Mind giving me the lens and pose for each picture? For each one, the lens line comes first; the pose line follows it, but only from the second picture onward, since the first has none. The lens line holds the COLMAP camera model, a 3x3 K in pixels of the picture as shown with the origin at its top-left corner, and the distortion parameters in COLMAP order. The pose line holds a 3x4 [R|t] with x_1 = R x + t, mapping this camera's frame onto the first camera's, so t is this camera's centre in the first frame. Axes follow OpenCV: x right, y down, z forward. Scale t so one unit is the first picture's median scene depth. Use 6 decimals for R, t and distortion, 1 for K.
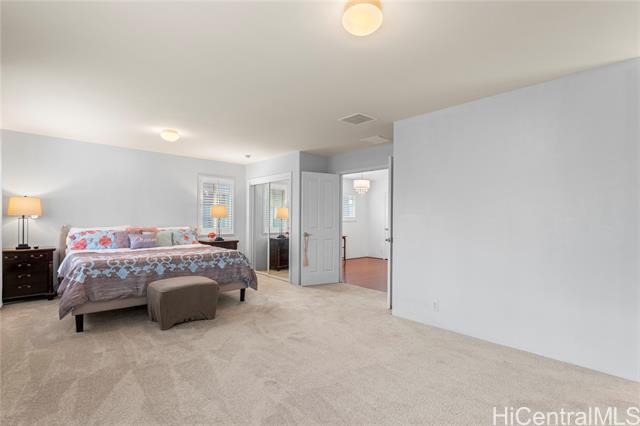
lens RADIAL K [[307.0, 0, 319.7], [0, 307.0, 220.2], [0, 0, 1]] dist [-0.001050, -0.000249]
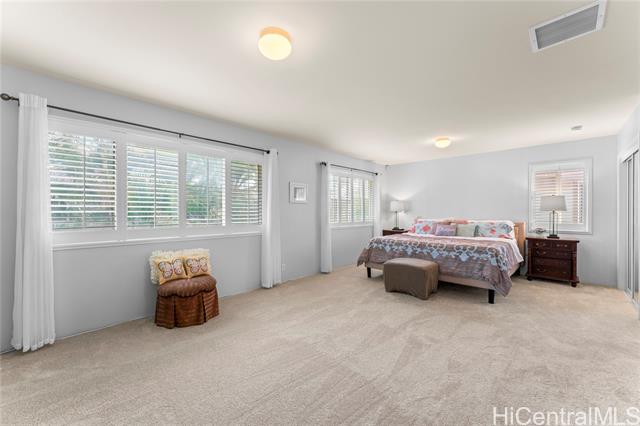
lens RADIAL K [[255.1, 0, 320.0], [0, 255.1, 213.0], [0, 0, 1]] dist [0.000820, 0.000042]
pose [[0.055565, -0.006846, -0.998432, 0.480405], [-0.001969, 0.999974, -0.006967, 0.005325], [0.998453, 0.002353, 0.055550, 0.468334]]
